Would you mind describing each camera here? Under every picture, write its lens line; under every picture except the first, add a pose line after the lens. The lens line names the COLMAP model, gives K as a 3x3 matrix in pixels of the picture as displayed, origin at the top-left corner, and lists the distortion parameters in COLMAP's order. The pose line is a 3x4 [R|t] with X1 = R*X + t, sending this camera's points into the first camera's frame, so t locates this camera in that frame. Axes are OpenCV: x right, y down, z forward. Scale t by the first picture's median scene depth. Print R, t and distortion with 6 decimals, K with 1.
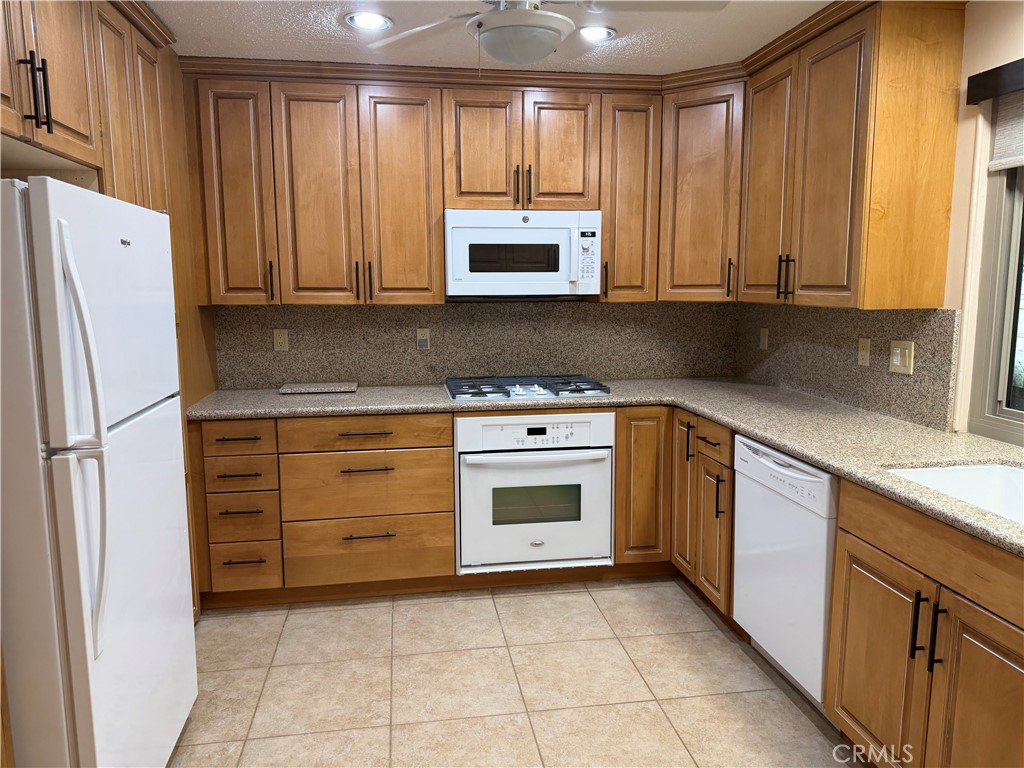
lens RADIAL K [[719.0, 0, 501.0], [0, 719.0, 384.7], [0, 0, 1]] dist [0.057318, -0.070453]
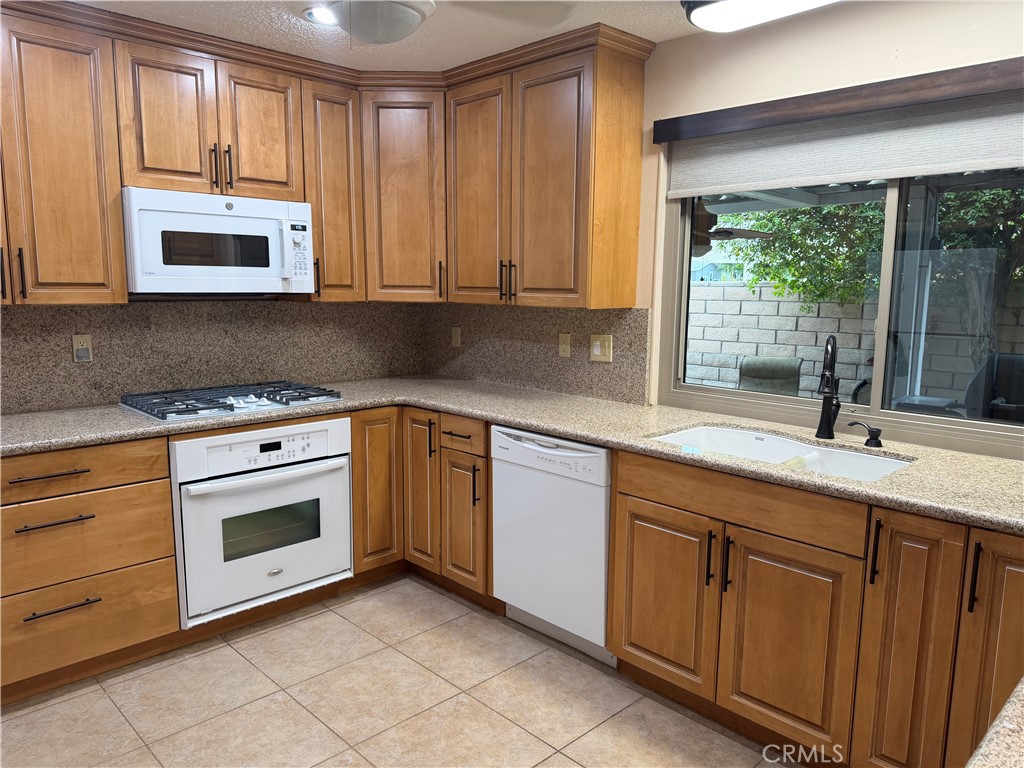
lens RADIAL K [[719.0, 0, 522.7], [0, 719.0, 390.8], [0, 0, 1]] dist [0.057318, -0.070453]
pose [[0.812731, -0.072511, 0.578109, -0.213773], [0.068339, 0.997240, 0.029007, -0.009062], [-0.578617, 0.015933, 0.815444, 0.086977]]
